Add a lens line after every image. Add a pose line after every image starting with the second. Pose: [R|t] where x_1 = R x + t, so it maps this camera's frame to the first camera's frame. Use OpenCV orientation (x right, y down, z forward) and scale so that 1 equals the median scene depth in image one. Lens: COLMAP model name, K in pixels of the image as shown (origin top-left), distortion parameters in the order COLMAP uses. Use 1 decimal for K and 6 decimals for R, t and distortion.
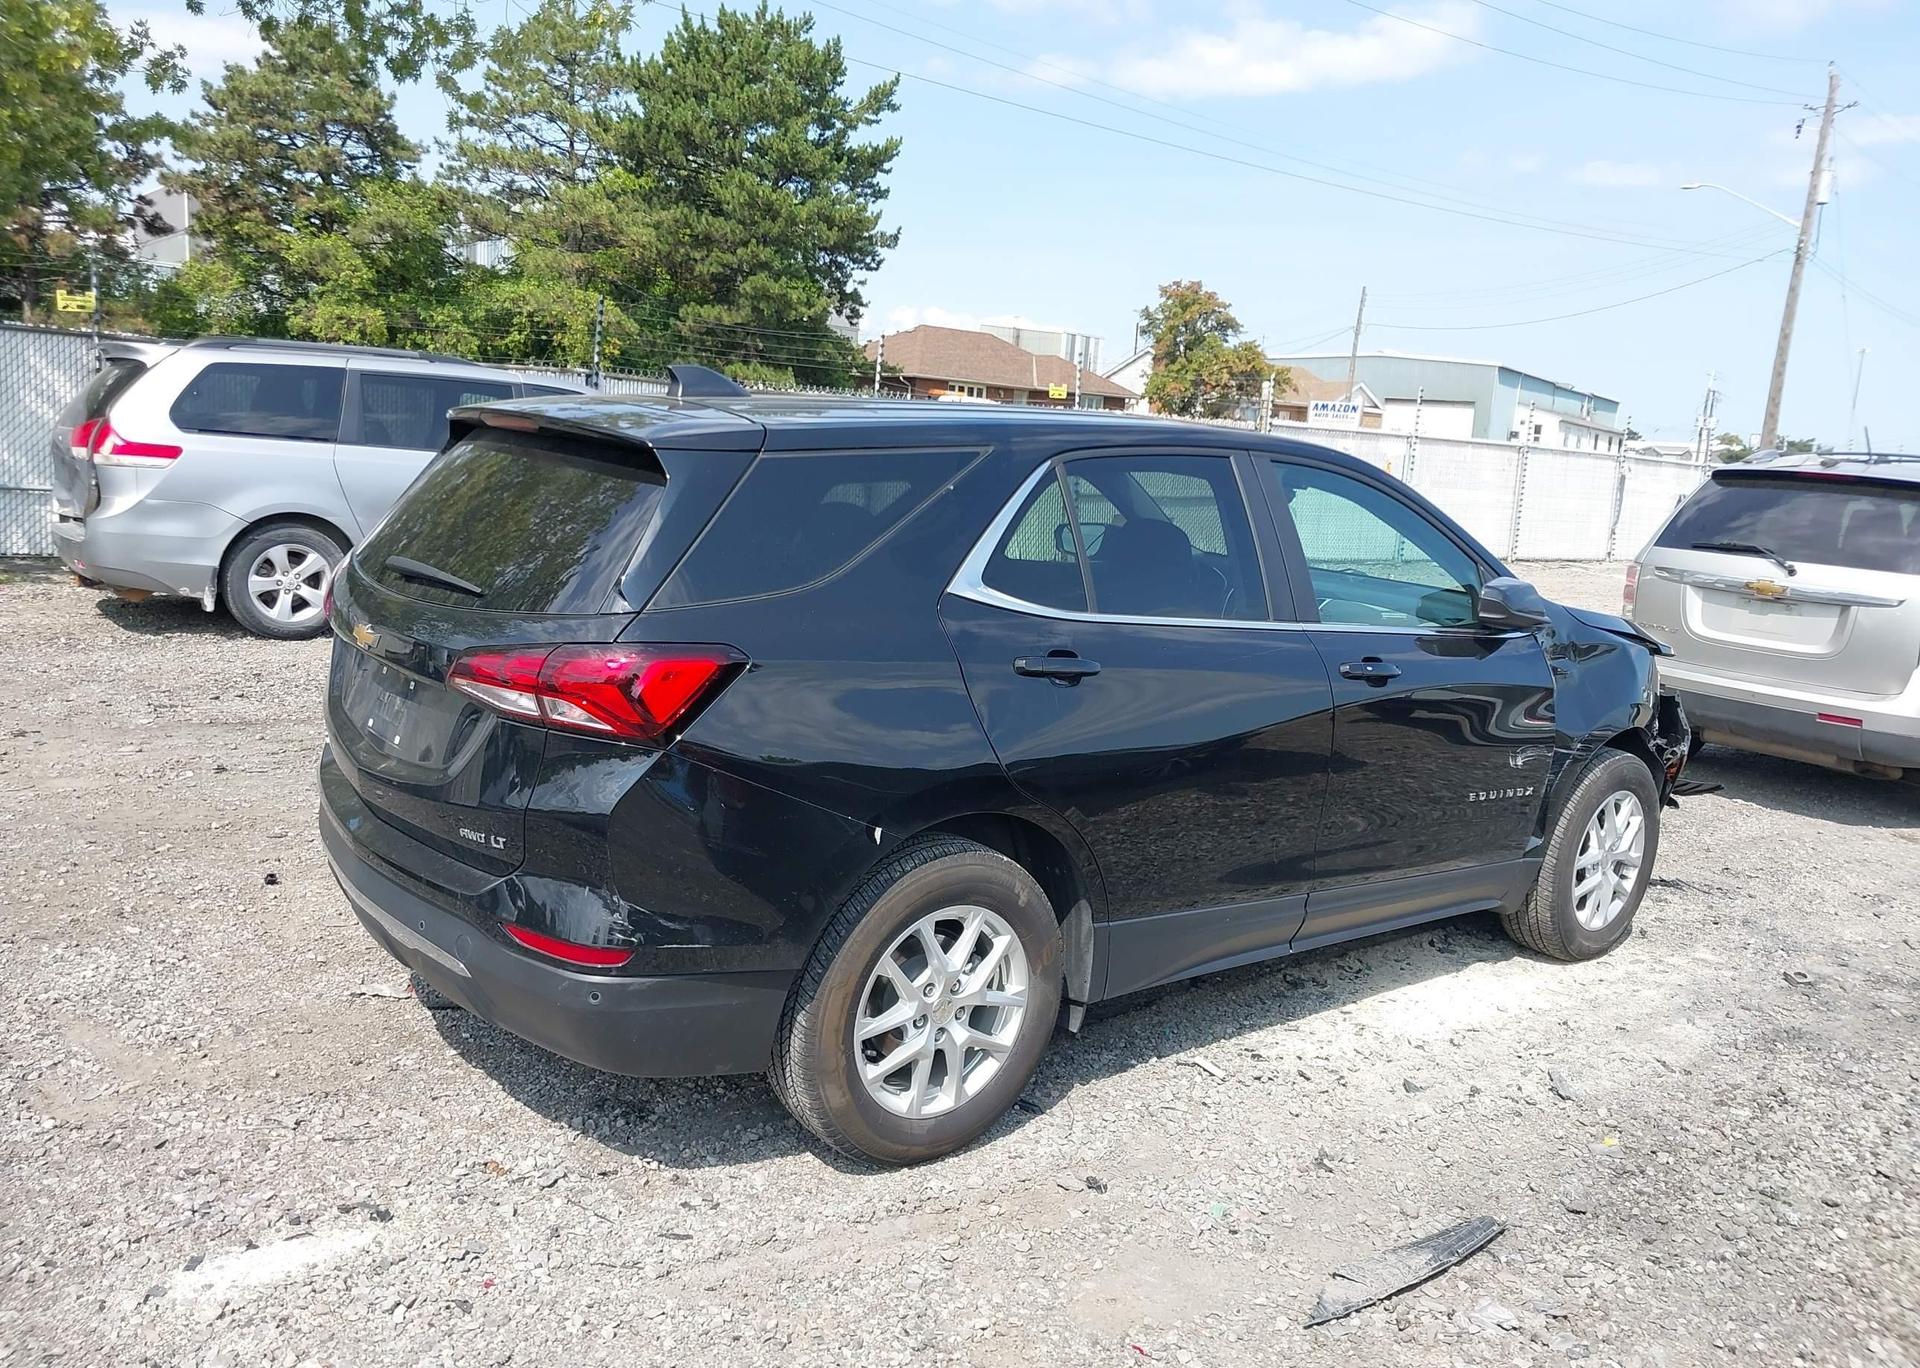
lens RADIAL K [[1491.6, 0, 966.8], [0, 1491.6, 657.2], [0, 0, 1]] dist [0.033501, -0.049640]
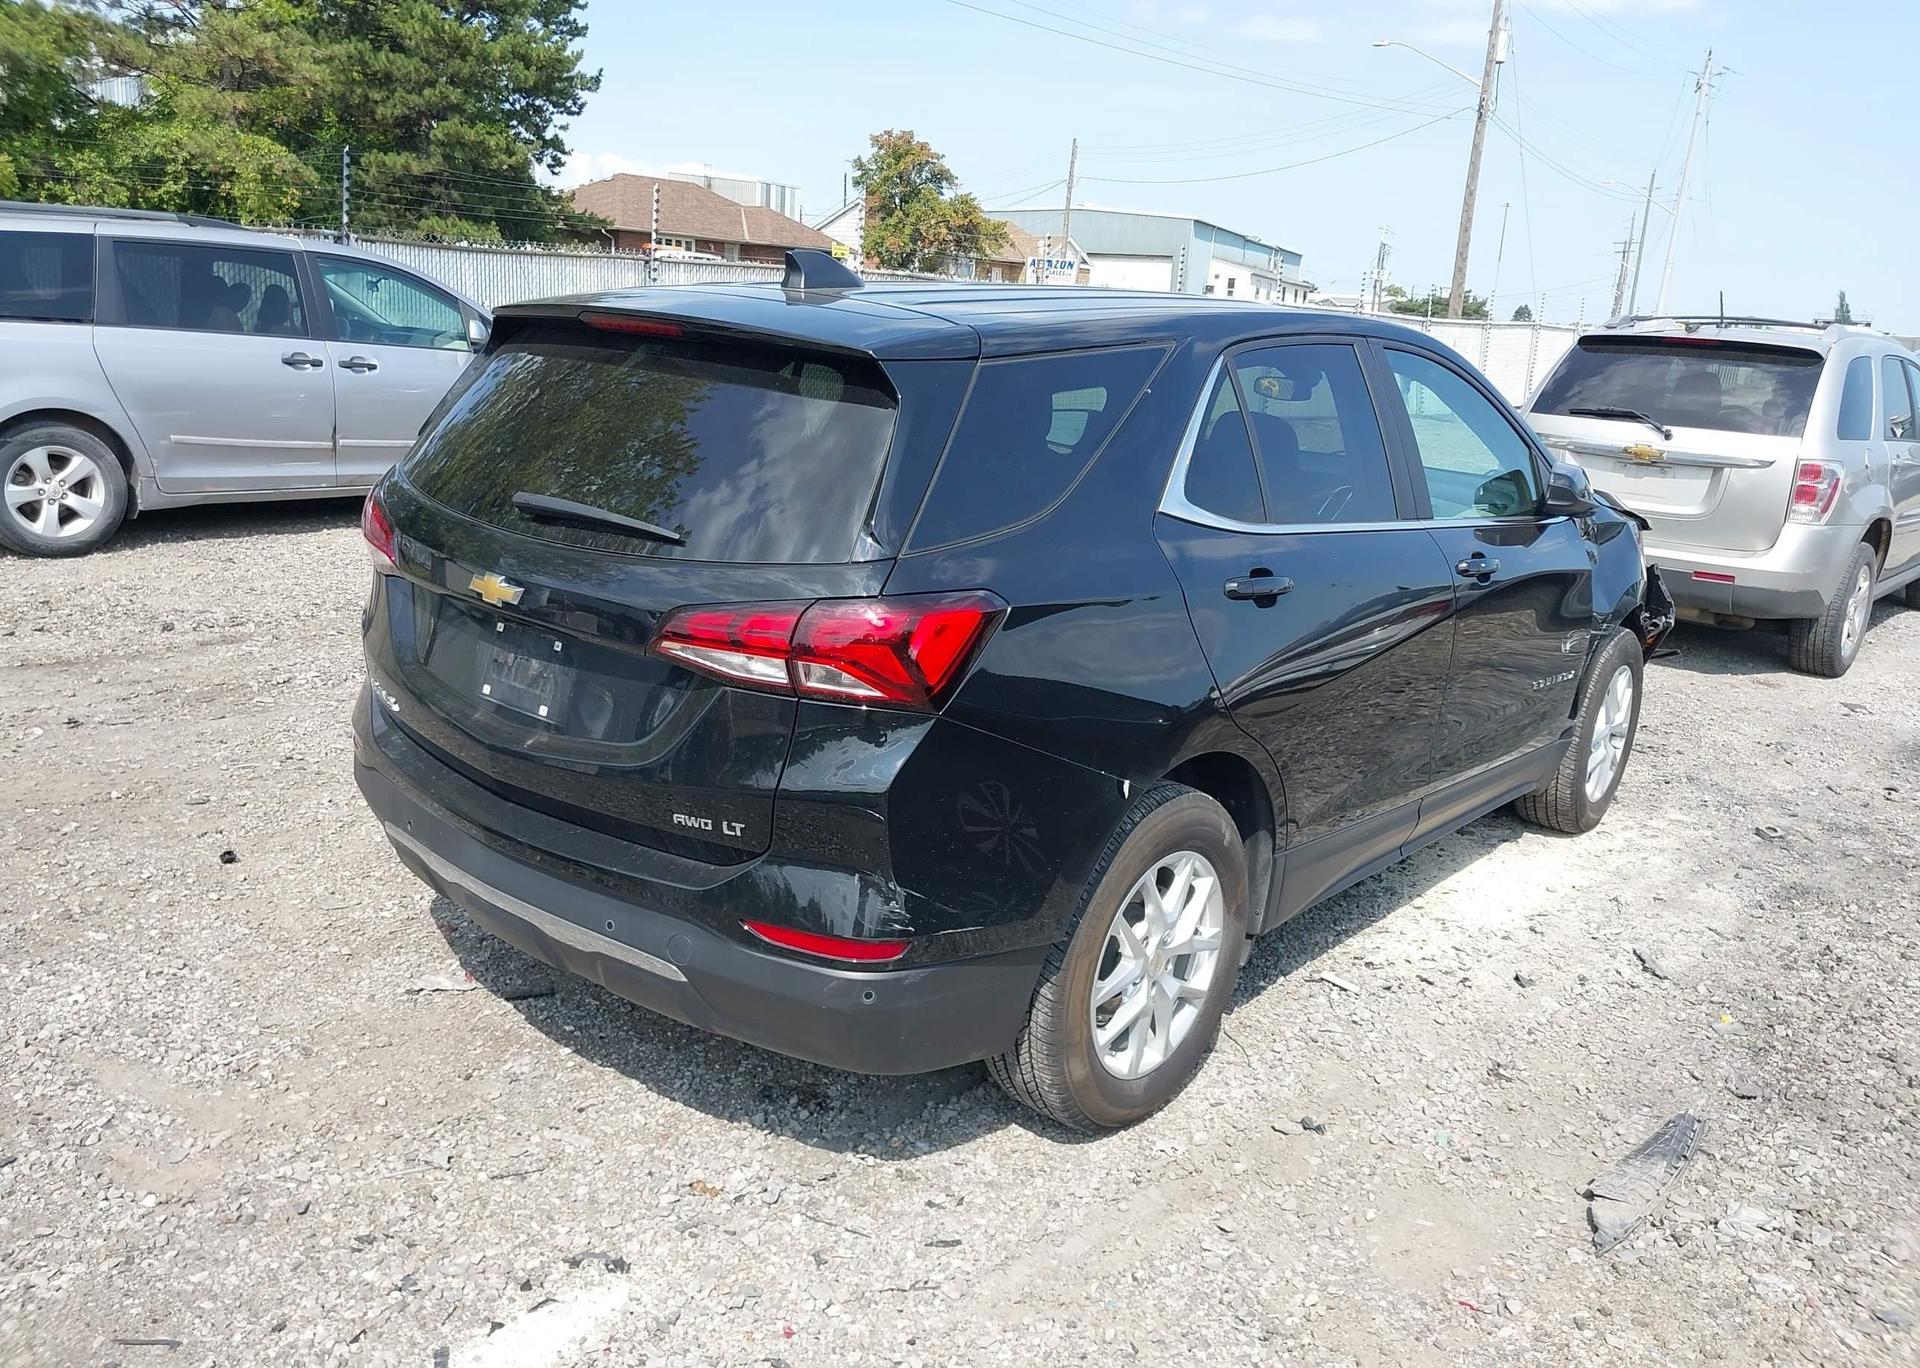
lens RADIAL K [[1511.5, 0, 943.1], [0, 1511.5, 633.4], [0, 0, 1]] dist [0.008503, -0.004018]
pose [[0.980713, -0.051302, 0.188602, -0.220490], [0.036700, 0.996110, 0.080114, -0.033904], [-0.191979, -0.071647, 0.978780, 0.083283]]
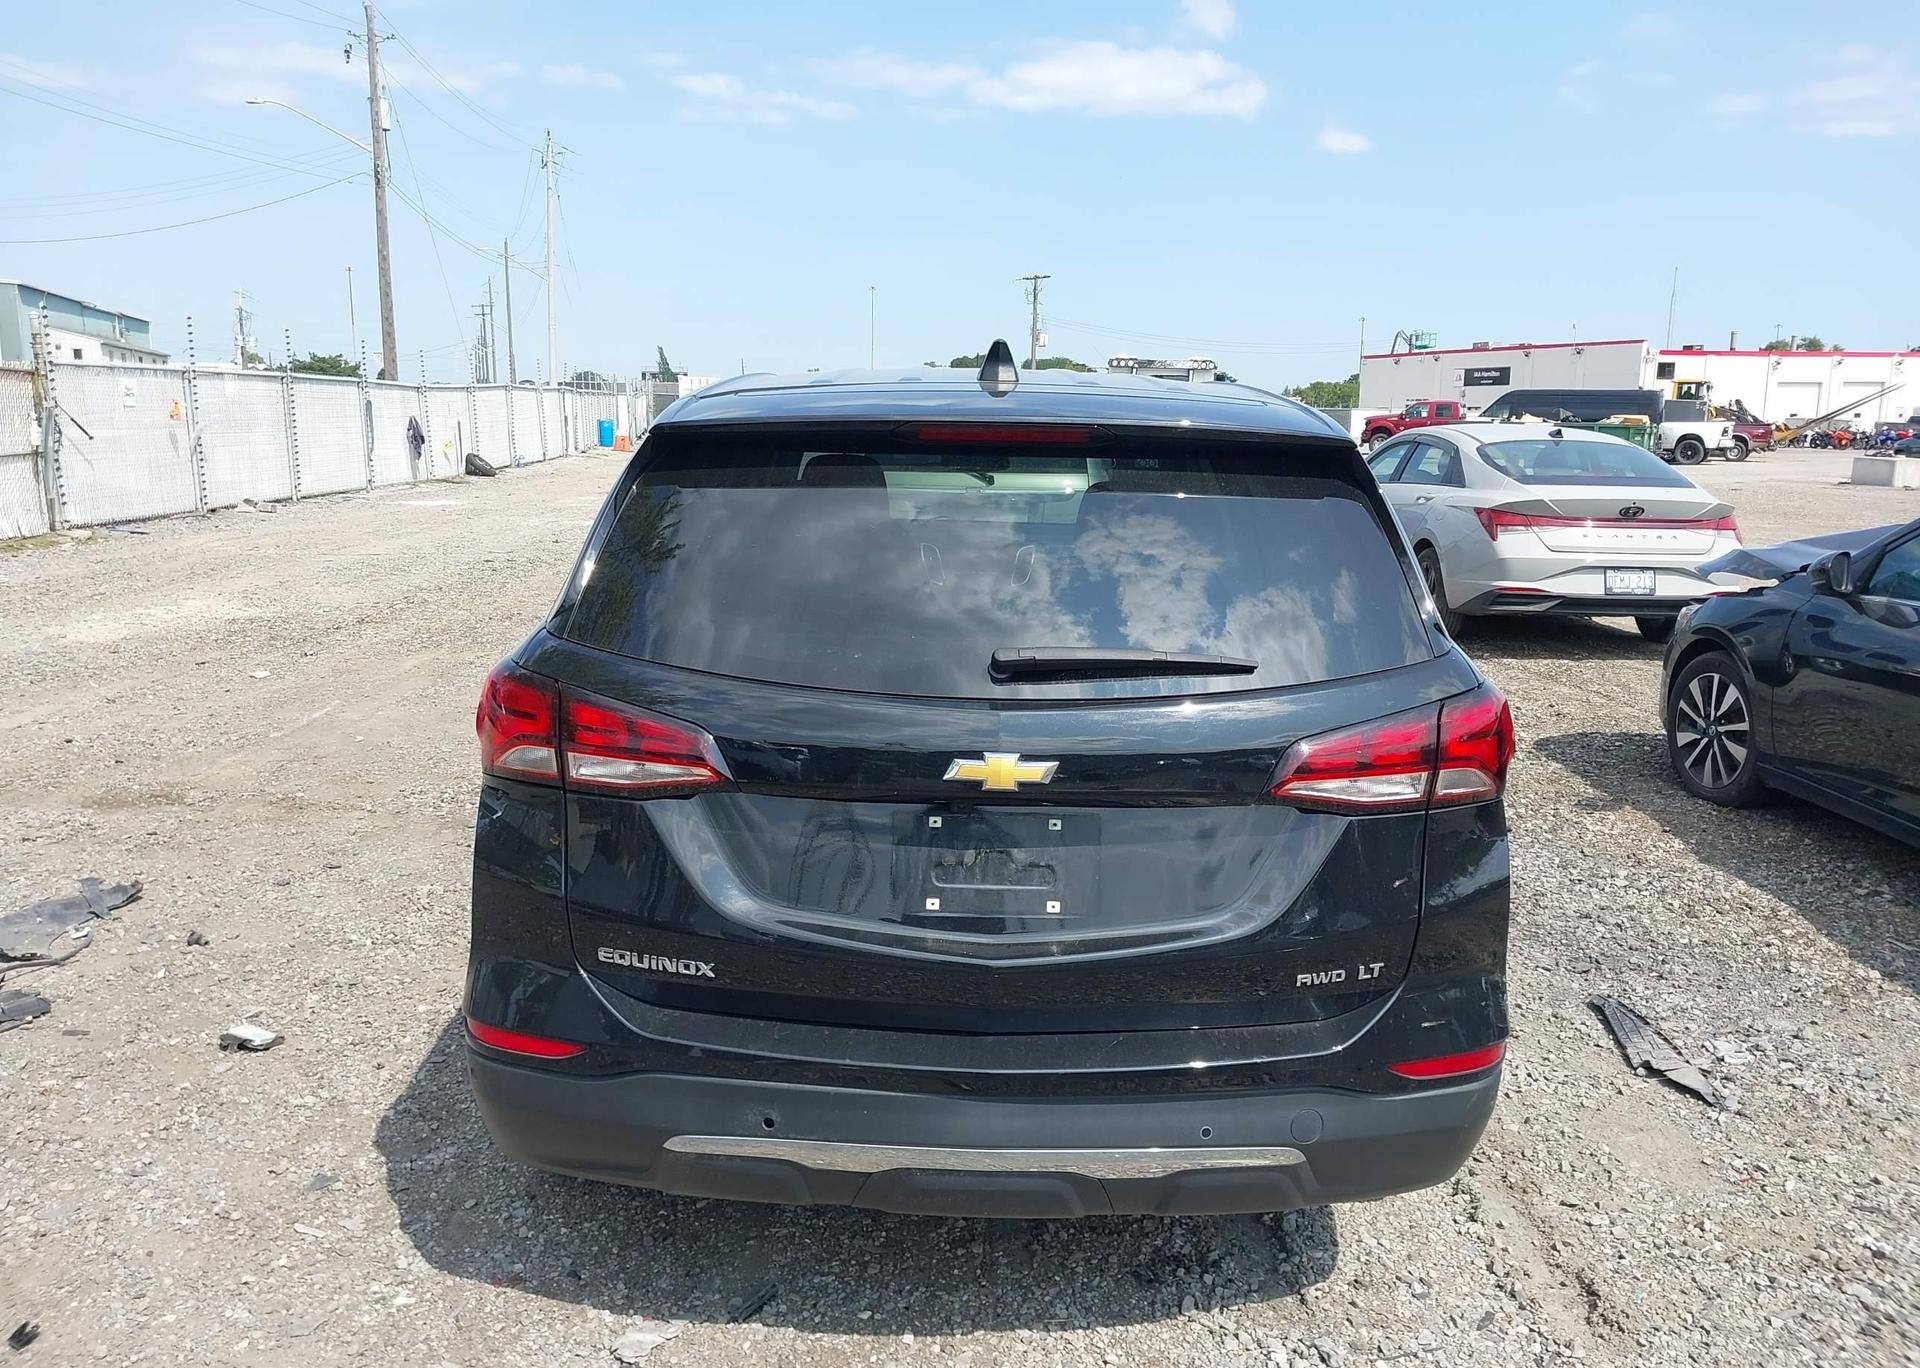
lens RADIAL K [[1486.9, 0, 883.8], [0, 1486.9, 688.3], [0, 0, 1]] dist [0.023859, -0.028223]
pose [[0.613688, -0.207058, 0.761915, -0.641347], [0.149887, 0.978005, 0.145055, -0.105974], [-0.775191, 0.025183, 0.631224, 0.441147]]
